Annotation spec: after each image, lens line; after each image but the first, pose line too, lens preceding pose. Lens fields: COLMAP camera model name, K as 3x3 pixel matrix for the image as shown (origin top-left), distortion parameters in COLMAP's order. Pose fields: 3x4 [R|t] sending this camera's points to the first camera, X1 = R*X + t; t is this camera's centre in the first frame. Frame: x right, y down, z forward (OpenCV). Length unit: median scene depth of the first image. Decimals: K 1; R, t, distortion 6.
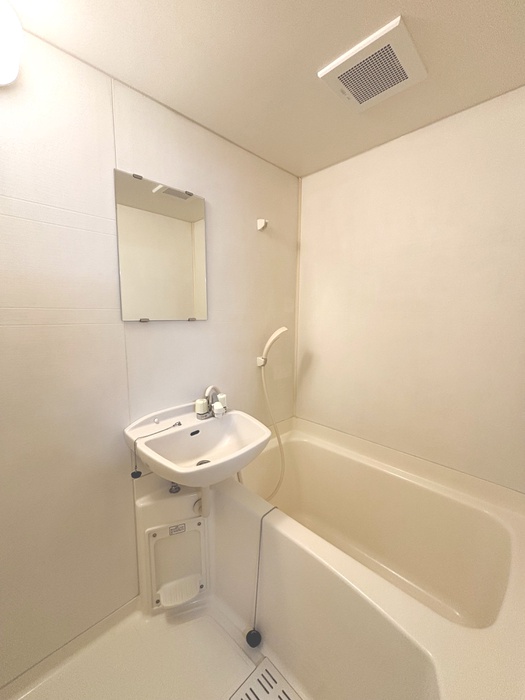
lens RADIAL K [[279.3, 0, 262.0], [0, 279.3, 349.4], [0, 0, 1]] dist [0.000490, -0.000030]
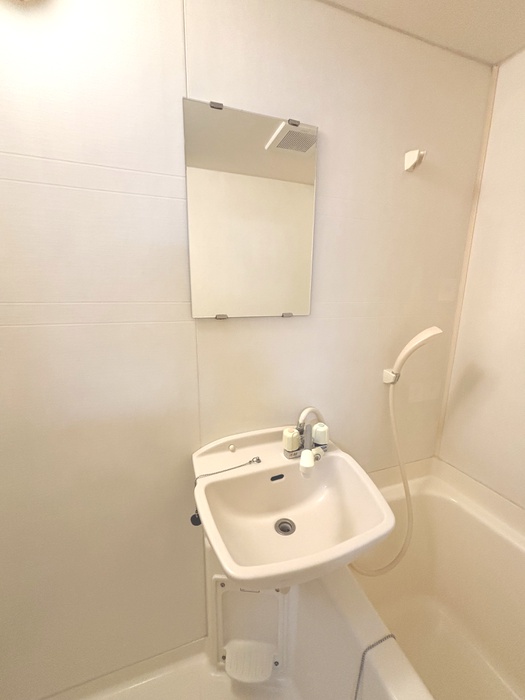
lens RADIAL K [[279.3, 0, 262.0], [0, 279.3, 349.4], [0, 0, 1]] dist [0.000490, -0.000030]
pose [[0.903299, 0.091170, -0.419211, -0.005771], [-0.056537, 0.993934, 0.094338, -0.079101], [0.425269, -0.061515, 0.902974, 0.313778]]
